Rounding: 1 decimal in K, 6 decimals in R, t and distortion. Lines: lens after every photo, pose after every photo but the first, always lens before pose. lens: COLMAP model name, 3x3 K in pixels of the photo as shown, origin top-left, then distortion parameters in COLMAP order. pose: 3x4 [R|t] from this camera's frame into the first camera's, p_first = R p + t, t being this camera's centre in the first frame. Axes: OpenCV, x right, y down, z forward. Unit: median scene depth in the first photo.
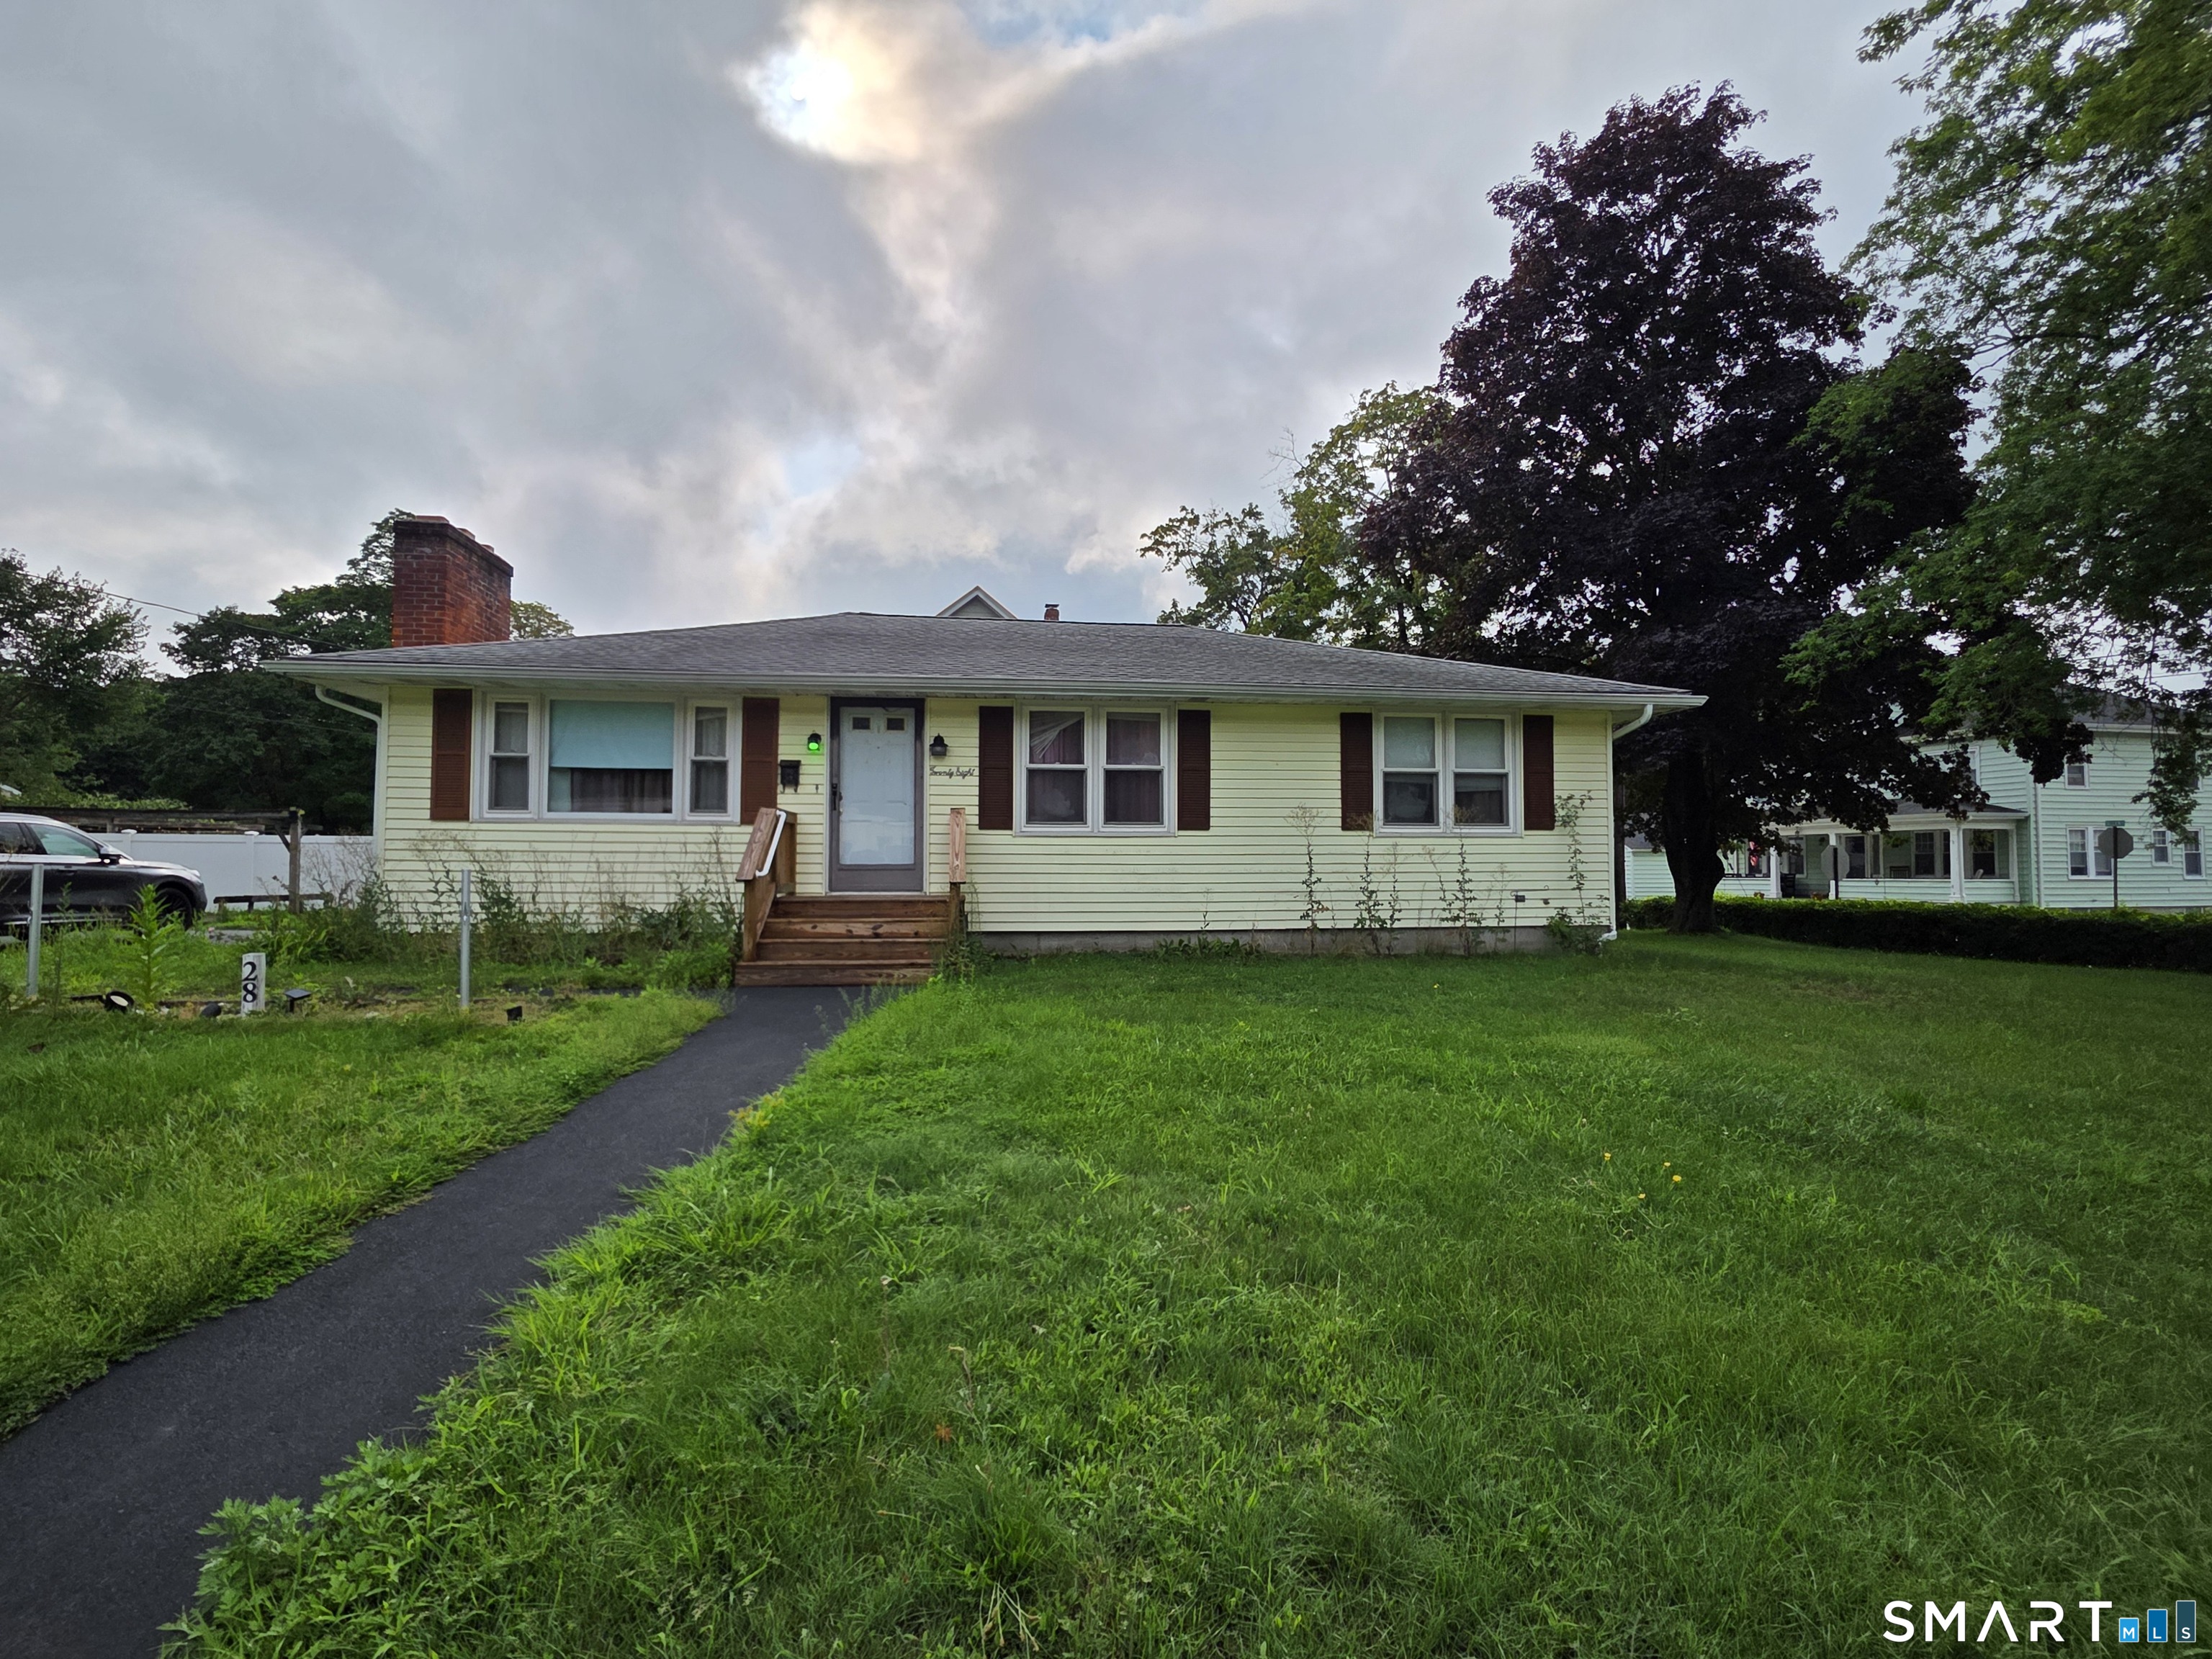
lens RADIAL K [[1045.3, 0, 1106.0], [0, 1045.3, 829.5], [0, 0, 1]] dist [0.001901, -0.000151]
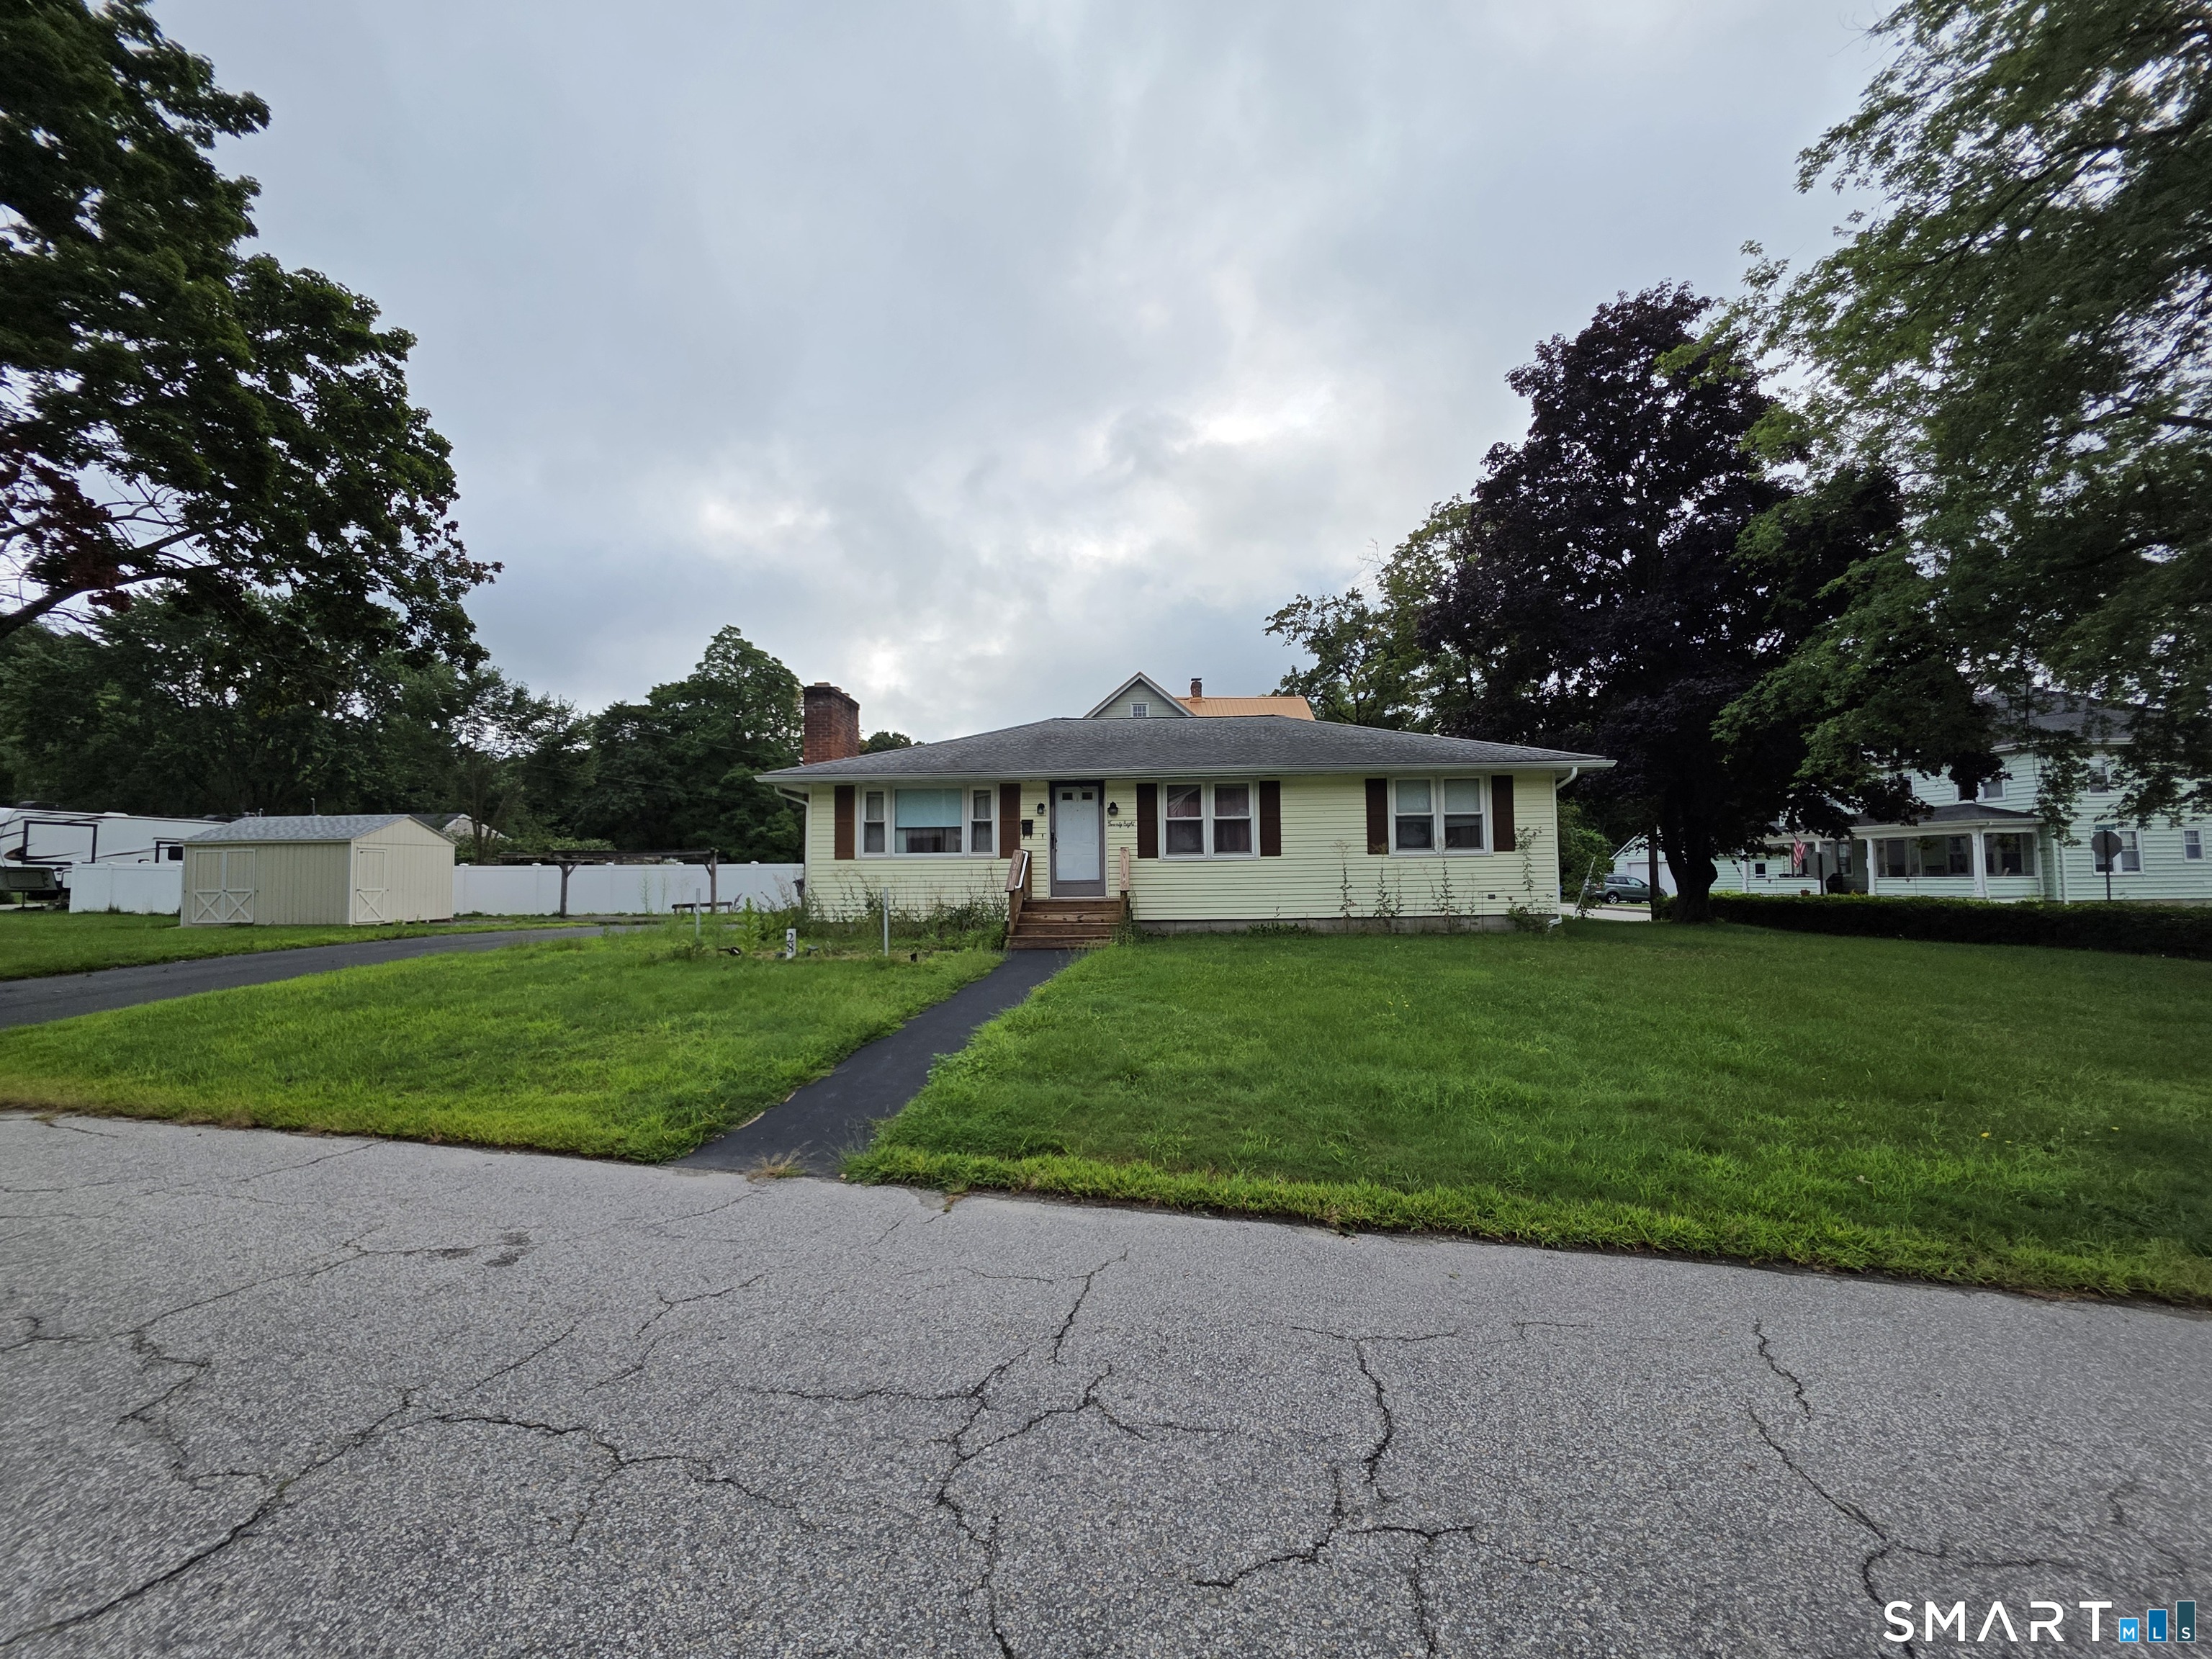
lens RADIAL K [[890.8, 0, 1106.0], [0, 890.8, 829.5], [0, 0, 1]] dist [0.005663, -0.002338]
pose [[0.985182, -0.023624, -0.169876, 0.066517], [0.021037, 0.999634, -0.017017, -0.021701], [0.170216, 0.013192, 0.985319, -0.383217]]
